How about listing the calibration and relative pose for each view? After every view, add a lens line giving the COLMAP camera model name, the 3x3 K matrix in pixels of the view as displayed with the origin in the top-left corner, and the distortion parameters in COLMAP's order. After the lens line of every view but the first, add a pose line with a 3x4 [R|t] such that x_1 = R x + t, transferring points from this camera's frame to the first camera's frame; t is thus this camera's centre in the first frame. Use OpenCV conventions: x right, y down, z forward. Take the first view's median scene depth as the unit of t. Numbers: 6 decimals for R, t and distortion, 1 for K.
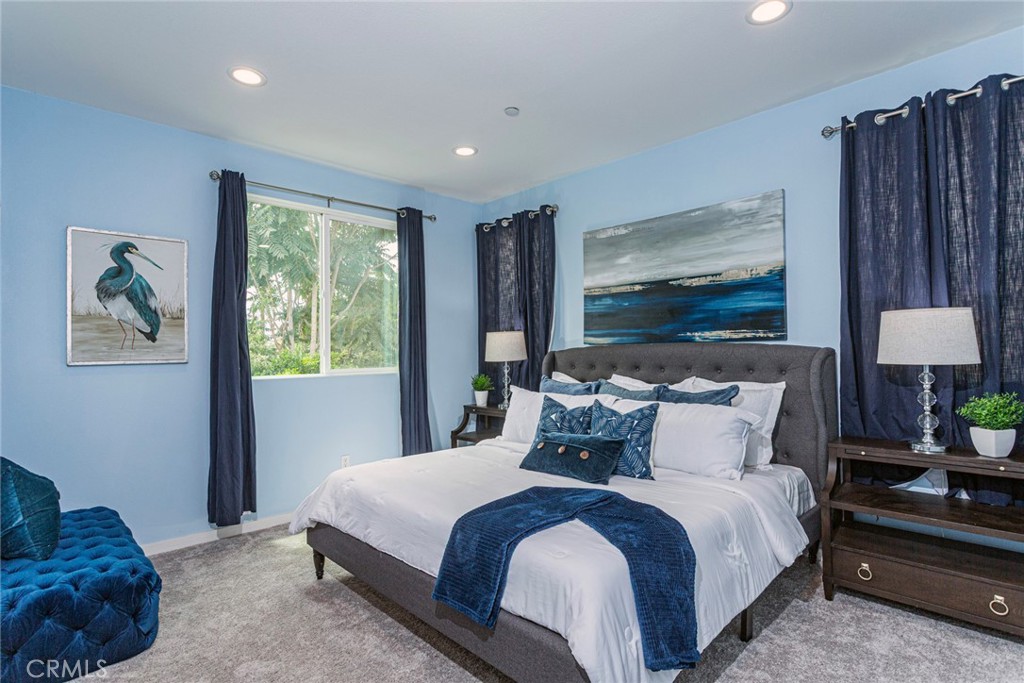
lens RADIAL K [[523.9, 0, 512.6], [0, 523.9, 343.5], [0, 0, 1]] dist [-0.004256, 0.000399]
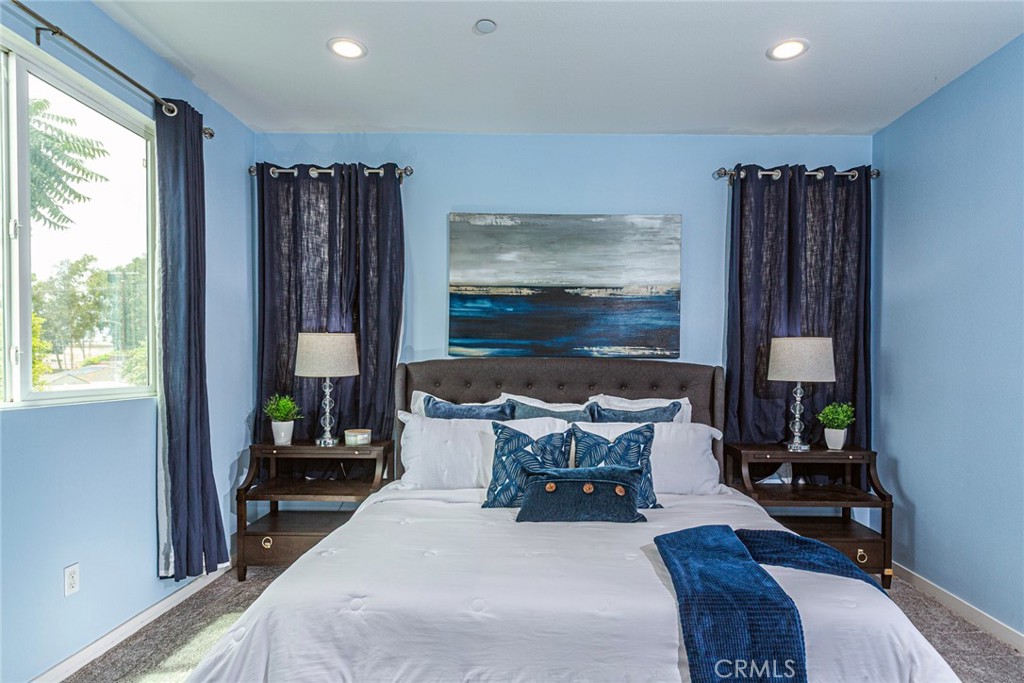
lens RADIAL K [[576.0, 0, 541.2], [0, 576.0, 375.8], [0, 0, 1]] dist [-0.017442, 0.009134]
pose [[0.691386, 0.006411, 0.722458, -0.478352], [-0.029230, 0.999390, 0.019105, 0.013703], [-0.721894, -0.034326, 0.691151, 0.367293]]
